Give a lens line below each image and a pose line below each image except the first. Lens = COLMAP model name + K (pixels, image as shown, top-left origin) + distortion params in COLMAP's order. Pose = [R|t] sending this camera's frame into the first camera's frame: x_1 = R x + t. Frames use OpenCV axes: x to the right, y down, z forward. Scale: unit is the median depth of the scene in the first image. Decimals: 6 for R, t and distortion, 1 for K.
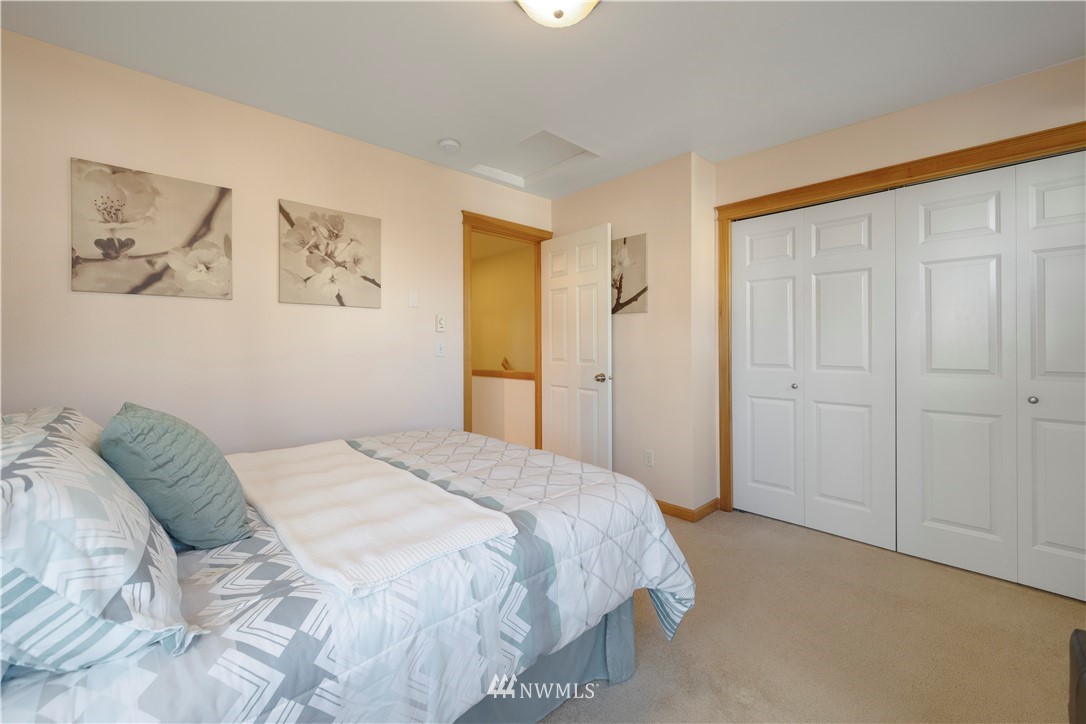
lens RADIAL K [[435.7, 0, 549.5], [0, 435.7, 345.1], [0, 0, 1]] dist [-0.002334, -0.000269]
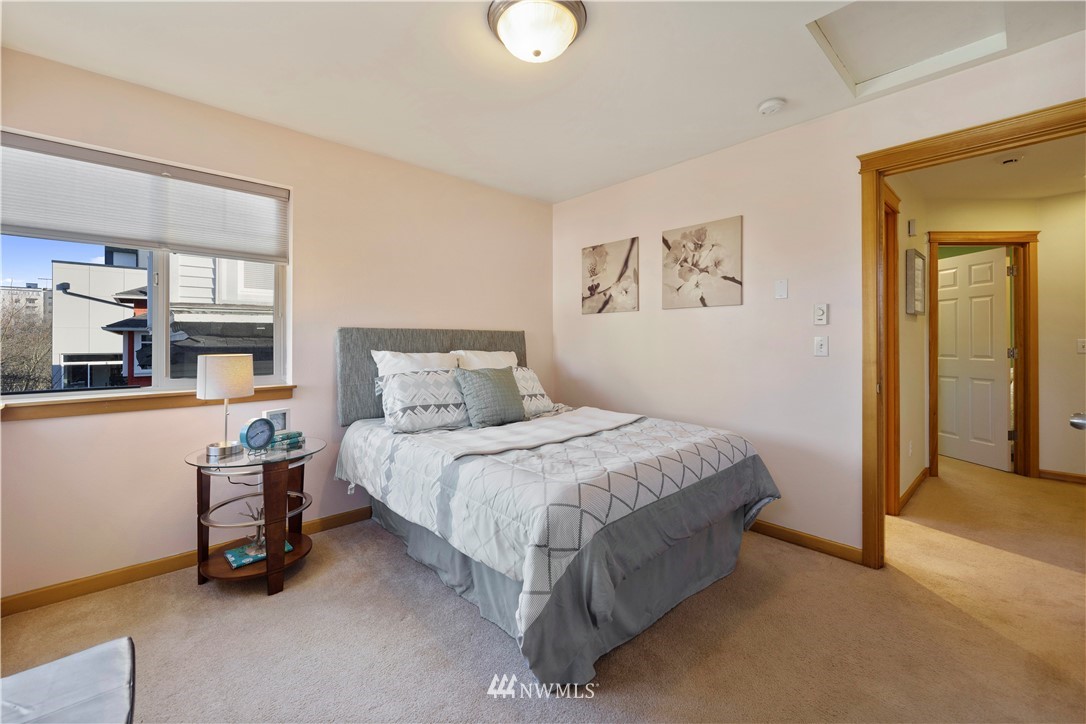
lens RADIAL K [[435.7, 0, 530.2], [0, 435.7, 343.5], [0, 0, 1]] dist [-0.002334, -0.000269]
pose [[-0.039956, 0.012000, -0.999129, 0.713240], [0.002085, 0.999927, 0.011926, -0.009372], [0.999199, -0.001607, -0.039978, 0.627084]]
